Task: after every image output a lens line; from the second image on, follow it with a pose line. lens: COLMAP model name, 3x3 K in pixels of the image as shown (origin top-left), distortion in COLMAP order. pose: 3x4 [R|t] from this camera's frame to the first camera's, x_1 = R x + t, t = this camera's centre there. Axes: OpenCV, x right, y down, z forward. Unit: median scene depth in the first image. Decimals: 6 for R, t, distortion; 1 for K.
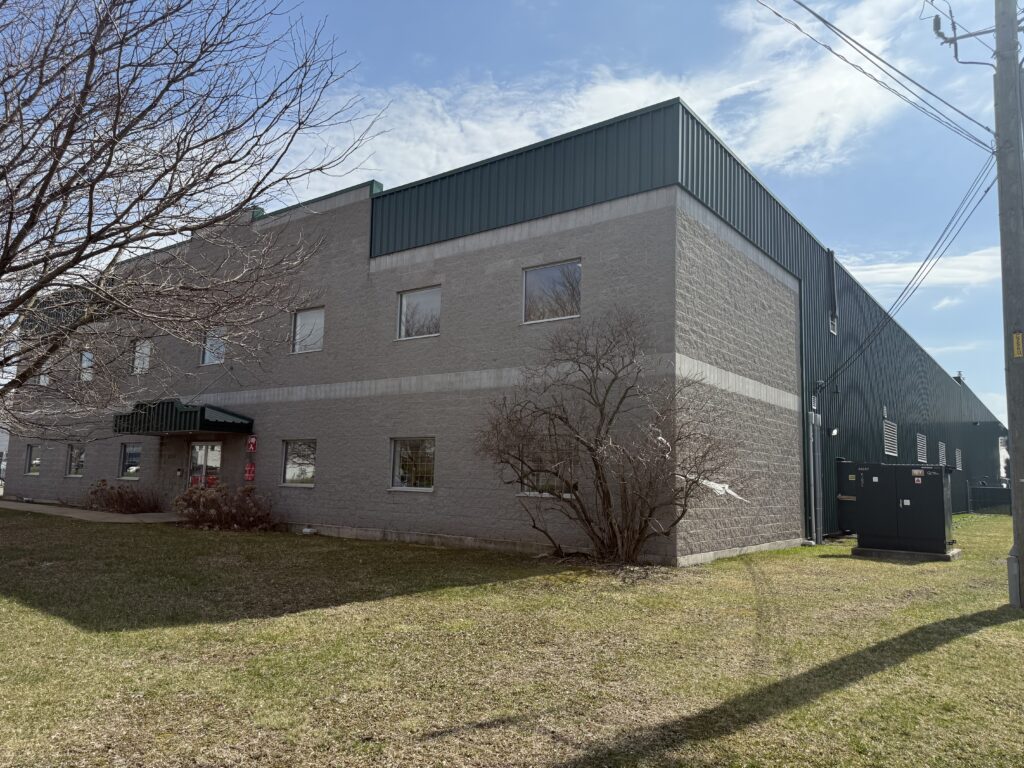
lens RADIAL K [[707.9, 0, 517.2], [0, 707.9, 387.4], [0, 0, 1]] dist [0.072100, -0.000977]
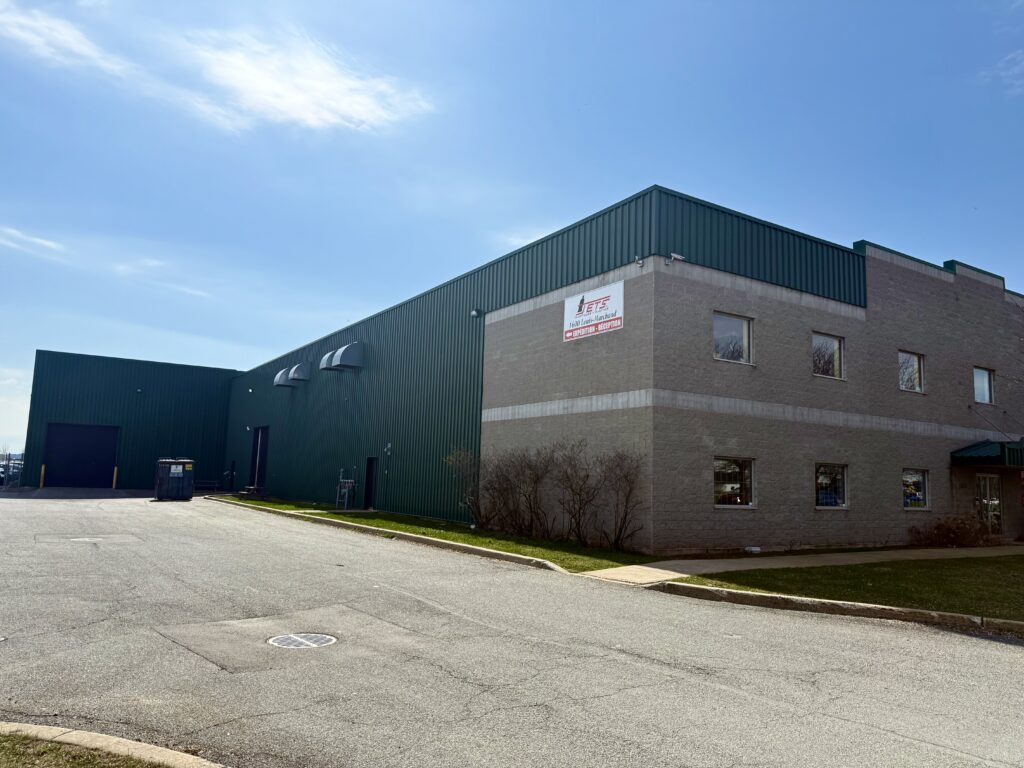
lens RADIAL K [[707.9, 0, 517.2], [0, 707.9, 387.4], [0, 0, 1]] dist [0.072100, -0.000977]
pose [[0.328158, 0.123092, 0.936568, -1.350243], [-0.114457, 0.989350, -0.089925, 0.104383], [-0.937663, -0.077687, 0.338752, 1.063091]]
